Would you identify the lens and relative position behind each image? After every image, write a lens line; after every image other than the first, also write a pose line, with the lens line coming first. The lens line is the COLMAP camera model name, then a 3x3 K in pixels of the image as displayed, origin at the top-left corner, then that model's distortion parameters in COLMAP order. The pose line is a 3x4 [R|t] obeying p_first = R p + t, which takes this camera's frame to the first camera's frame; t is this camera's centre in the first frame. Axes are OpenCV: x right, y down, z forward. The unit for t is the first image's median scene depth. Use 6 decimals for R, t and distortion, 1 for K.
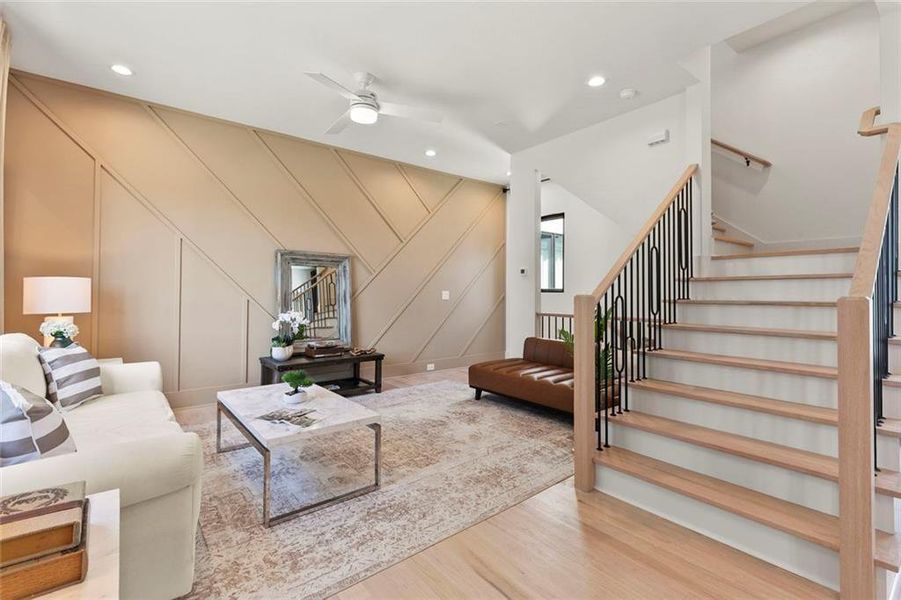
lens RADIAL K [[408.7, 0, 448.3], [0, 408.7, 289.7], [0, 0, 1]] dist [0.022116, -0.000001]
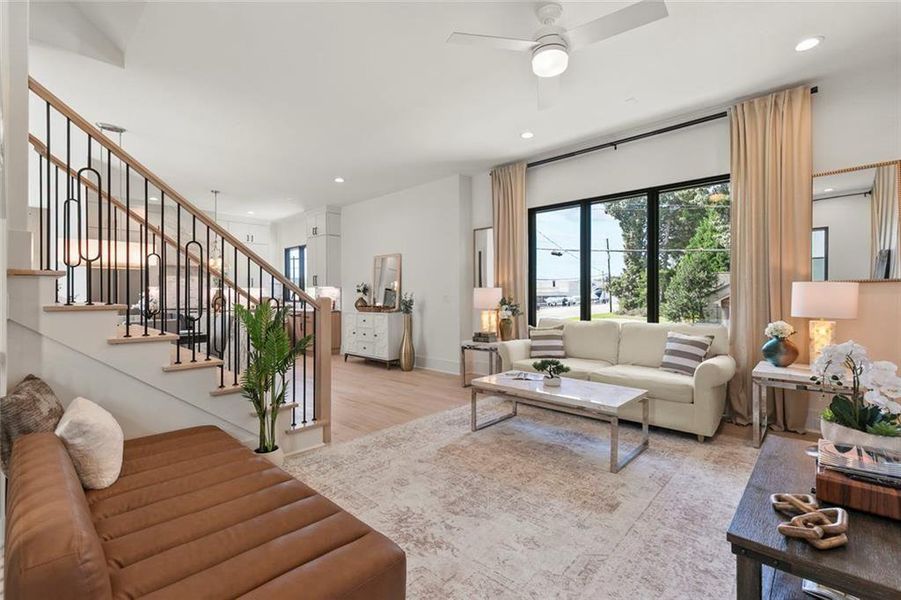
lens RADIAL K [[408.7, 0, 448.3], [0, 408.7, 289.7], [0, 0, 1]] dist [0.022116, -0.000001]
pose [[-0.990999, -0.005413, -0.133757, 0.091098], [-0.003147, 0.999848, -0.017145, 0.009731], [0.133829, -0.016570, -0.990866, 1.967509]]
